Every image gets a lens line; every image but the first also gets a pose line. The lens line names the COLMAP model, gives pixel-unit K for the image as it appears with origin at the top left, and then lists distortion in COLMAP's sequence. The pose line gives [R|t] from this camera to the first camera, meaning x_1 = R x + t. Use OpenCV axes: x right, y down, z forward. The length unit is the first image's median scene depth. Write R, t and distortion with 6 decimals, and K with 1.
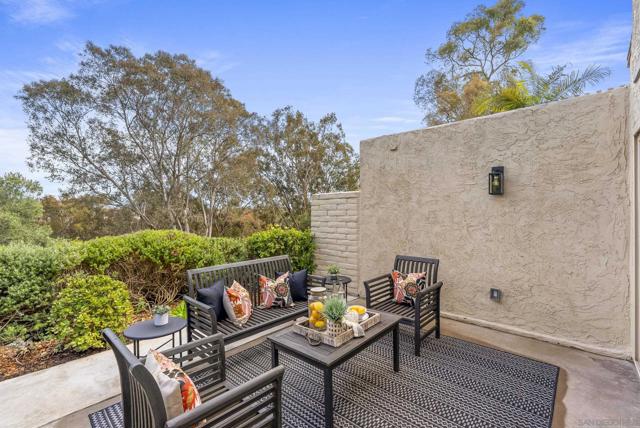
lens RADIAL K [[287.0, 0, 318.5], [0, 287.0, 210.0], [0, 0, 1]] dist [-0.003828, 0.000274]
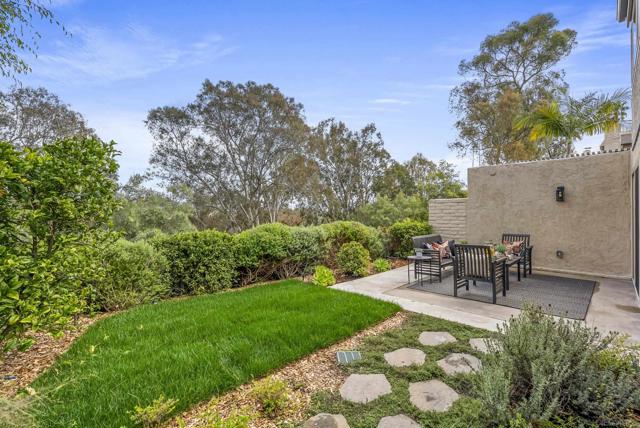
lens RADIAL K [[287.0, 0, 319.3], [0, 287.0, 211.2], [0, 0, 1]] dist [-0.003828, 0.000274]
pose [[0.998269, 0.003187, -0.058731, -0.188854], [-0.003391, 0.999989, -0.003372, 0.005110], [0.058720, 0.003566, 0.998268, -0.216514]]
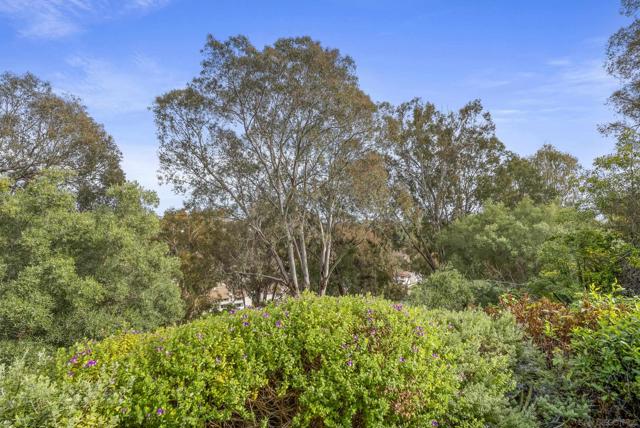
lens RADIAL K [[307.2, 0, 316.9], [0, 307.2, 215.5], [0, 0, 1]] dist [-0.010083, 0.001017]
pose [[0.937442, 0.002319, -0.348133, -0.138412], [-0.012497, 0.999557, -0.026995, -0.005985], [0.347917, 0.029657, 0.937056, 0.208821]]
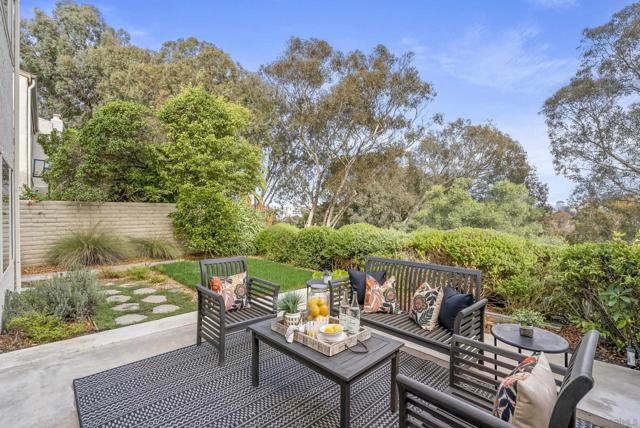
lens RADIAL K [[287.0, 0, 319.9], [0, 287.0, 212.5], [0, 0, 1]] dist [-0.003828, 0.000274]
pose [[-0.066958, 0.004725, -0.997745, 0.151669], [0.002128, 0.999987, 0.004593, 0.003107], [0.997754, -0.001815, -0.066967, 0.167730]]
